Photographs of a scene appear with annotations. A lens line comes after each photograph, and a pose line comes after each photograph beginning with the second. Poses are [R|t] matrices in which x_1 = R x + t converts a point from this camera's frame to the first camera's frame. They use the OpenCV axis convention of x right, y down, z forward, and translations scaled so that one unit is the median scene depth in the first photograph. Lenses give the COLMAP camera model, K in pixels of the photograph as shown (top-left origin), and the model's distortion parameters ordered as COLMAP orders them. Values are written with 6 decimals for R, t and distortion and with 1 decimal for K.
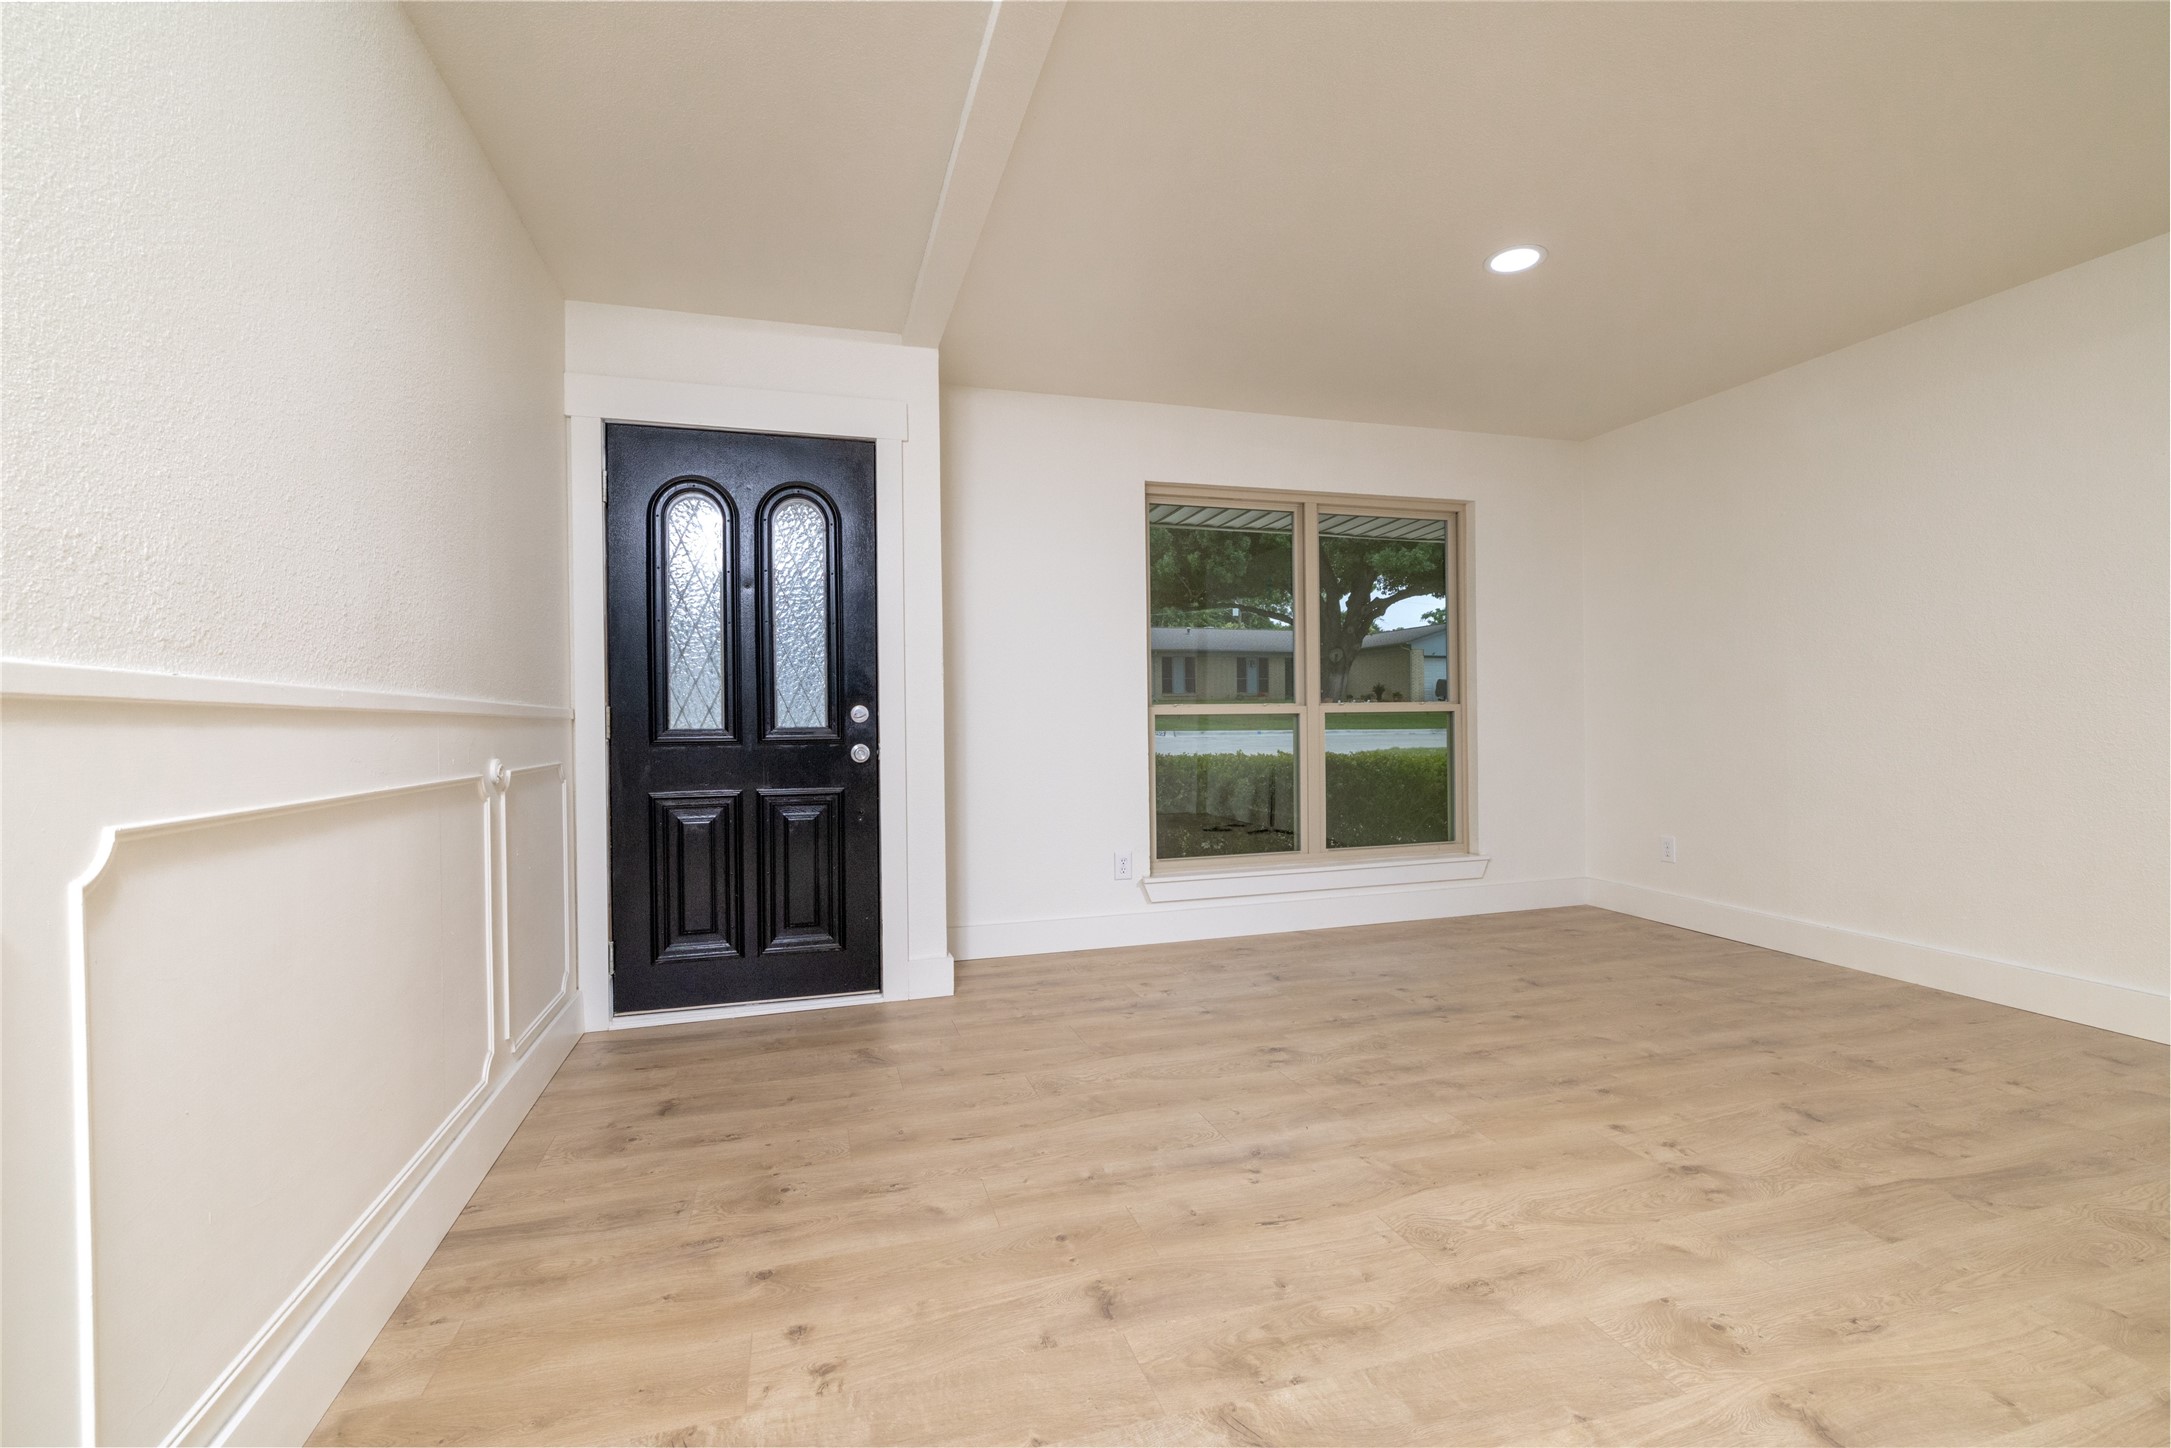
lens RADIAL K [[930.4, 0, 1077.2], [0, 930.4, 677.9], [0, 0, 1]] dist [0.002143, 0.000519]
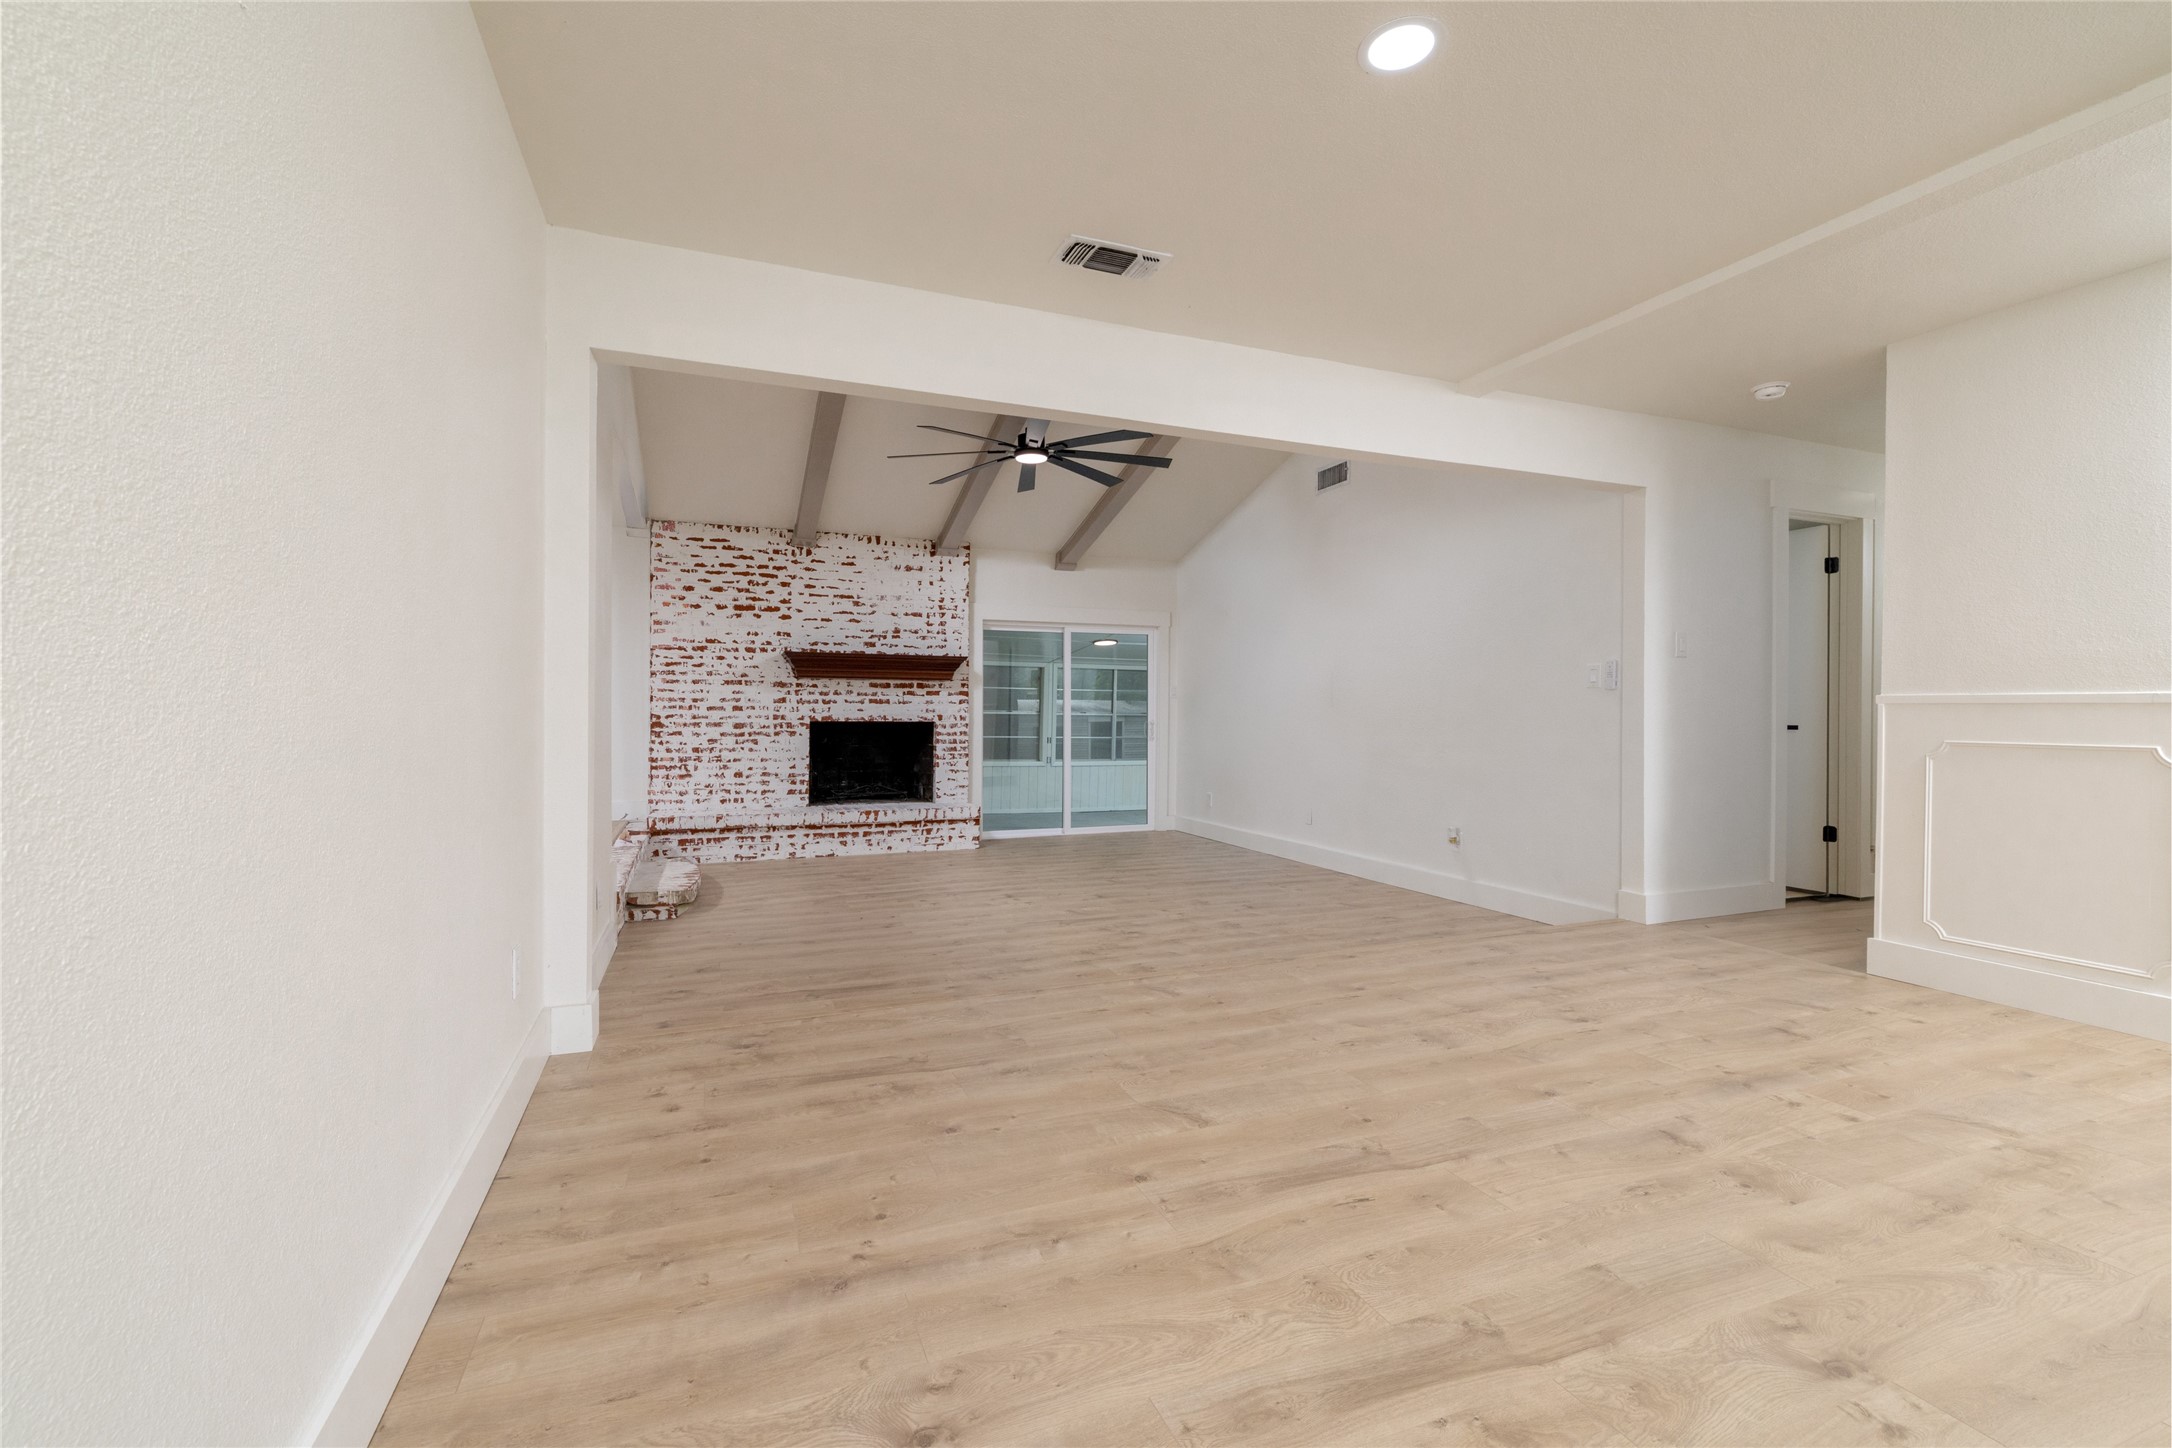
lens RADIAL K [[929.4, 0, 1080.8], [0, 929.4, 719.9], [0, 0, 1]] dist [-0.004214, 0.000856]
pose [[-0.996286, 0.007584, -0.085767, 1.360627], [0.010548, 0.999361, -0.034148, 0.069807], [0.085453, -0.034926, -0.995730, 1.768637]]
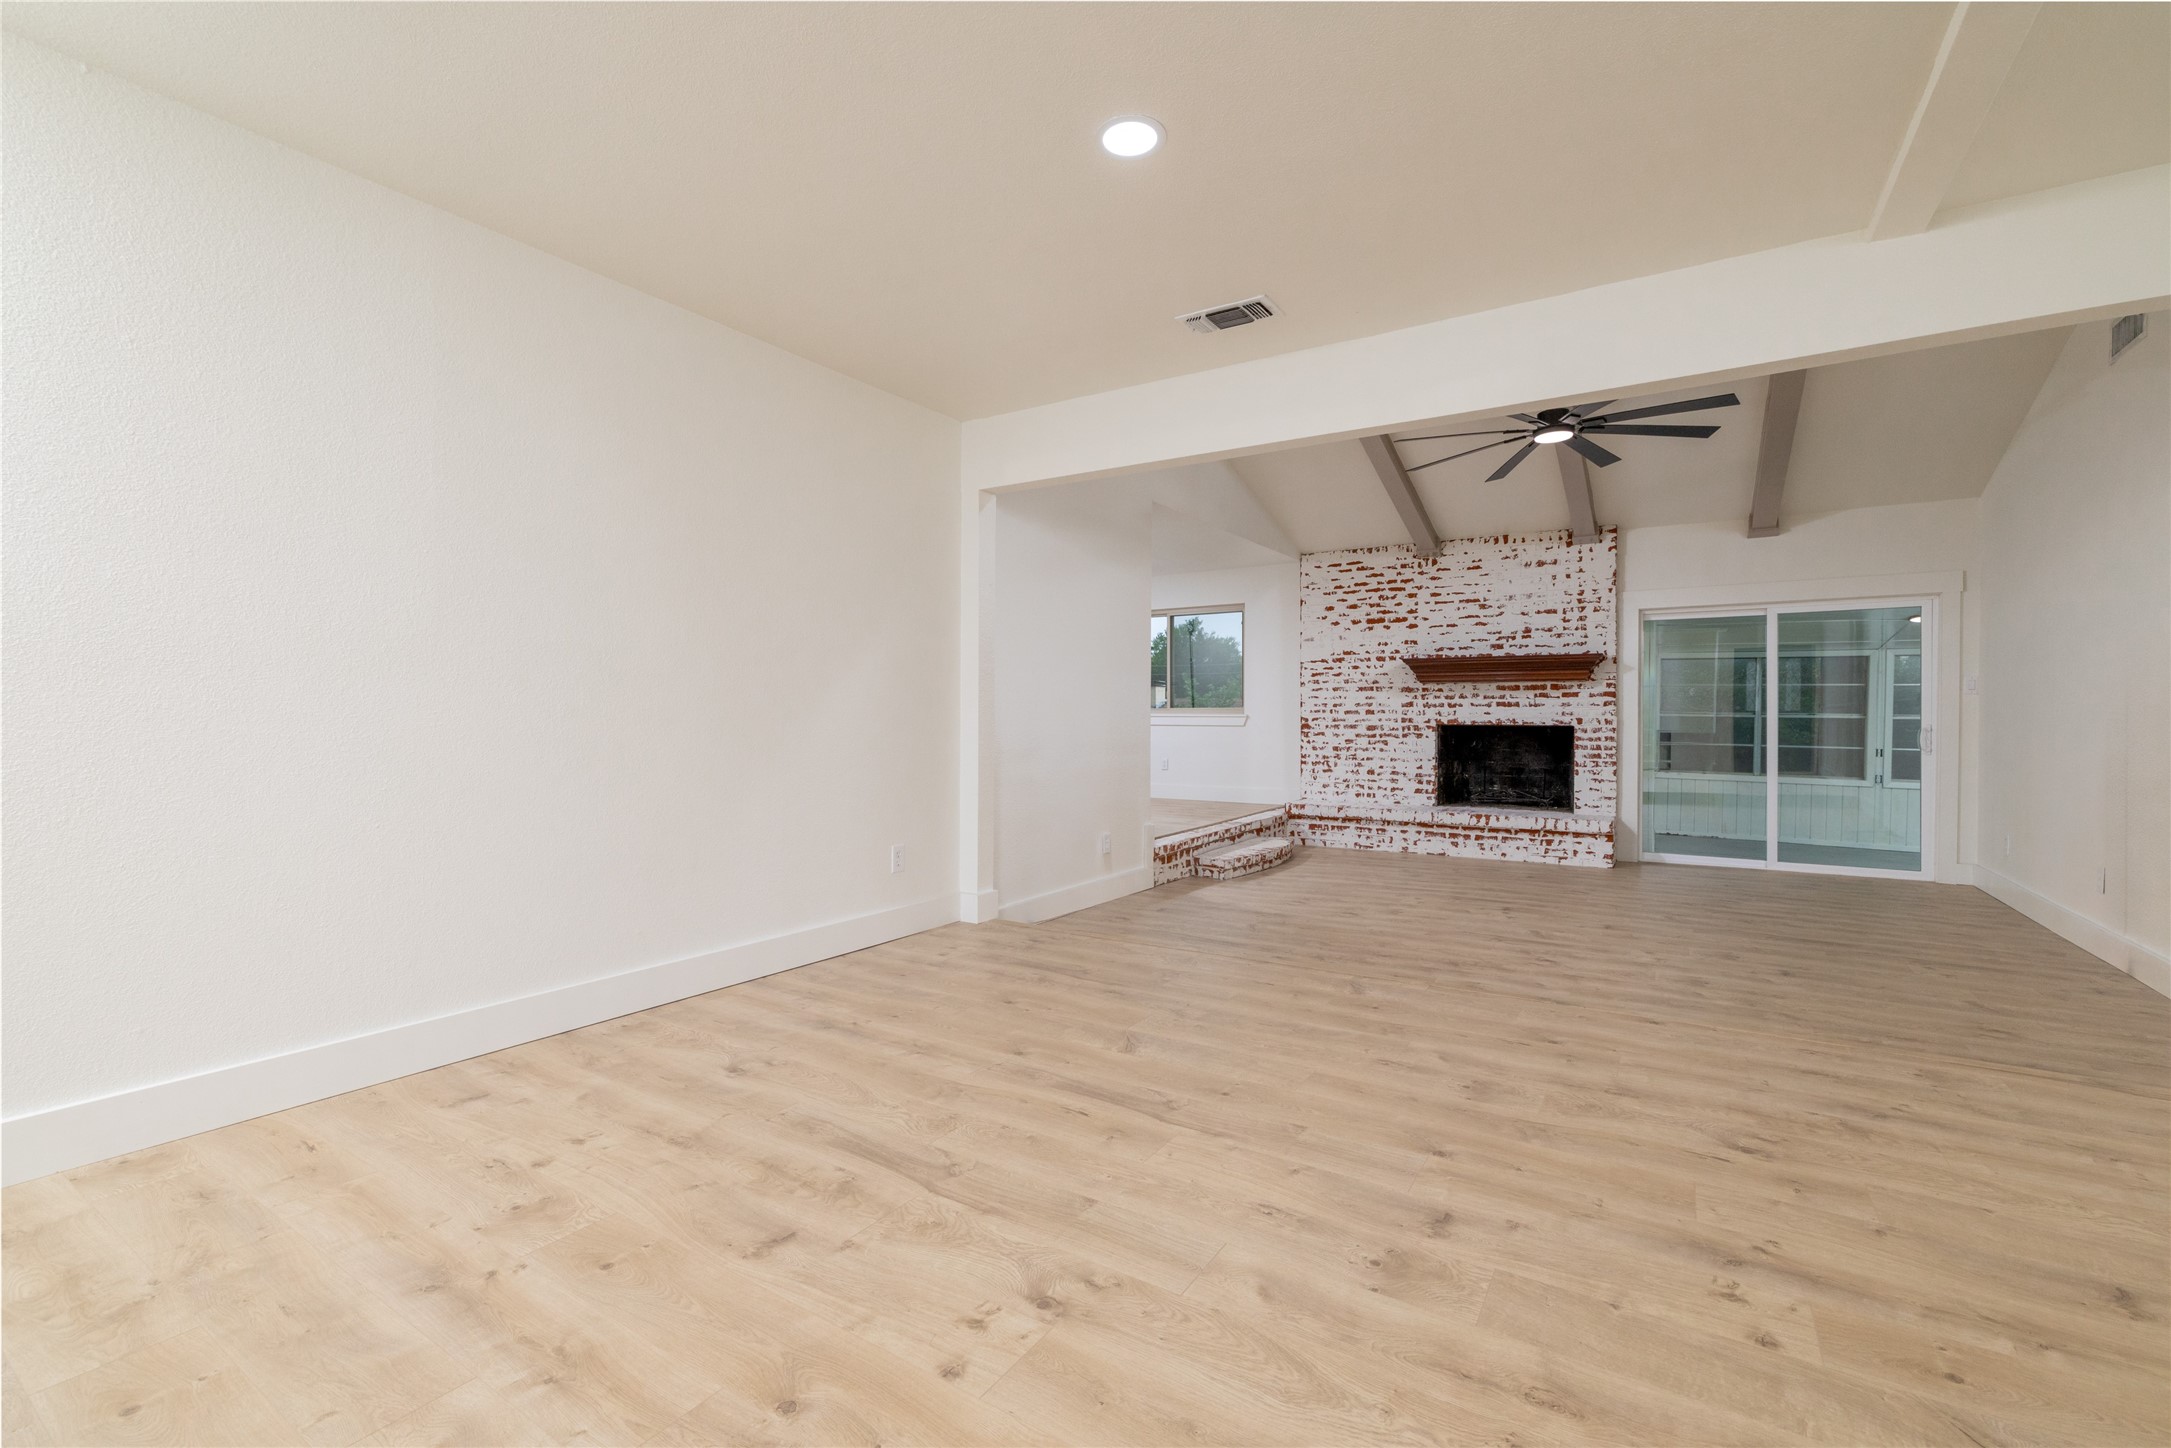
lens RADIAL K [[931.2, 0, 1084.1], [0, 931.2, 720.5], [0, 0, 1]] dist [-0.003058, 0.000321]
pose [[-0.652426, 0.004730, 0.757838, 0.059175], [-0.027202, 0.999190, -0.029656, 0.076522], [-0.757364, -0.039963, -0.651769, 1.598500]]
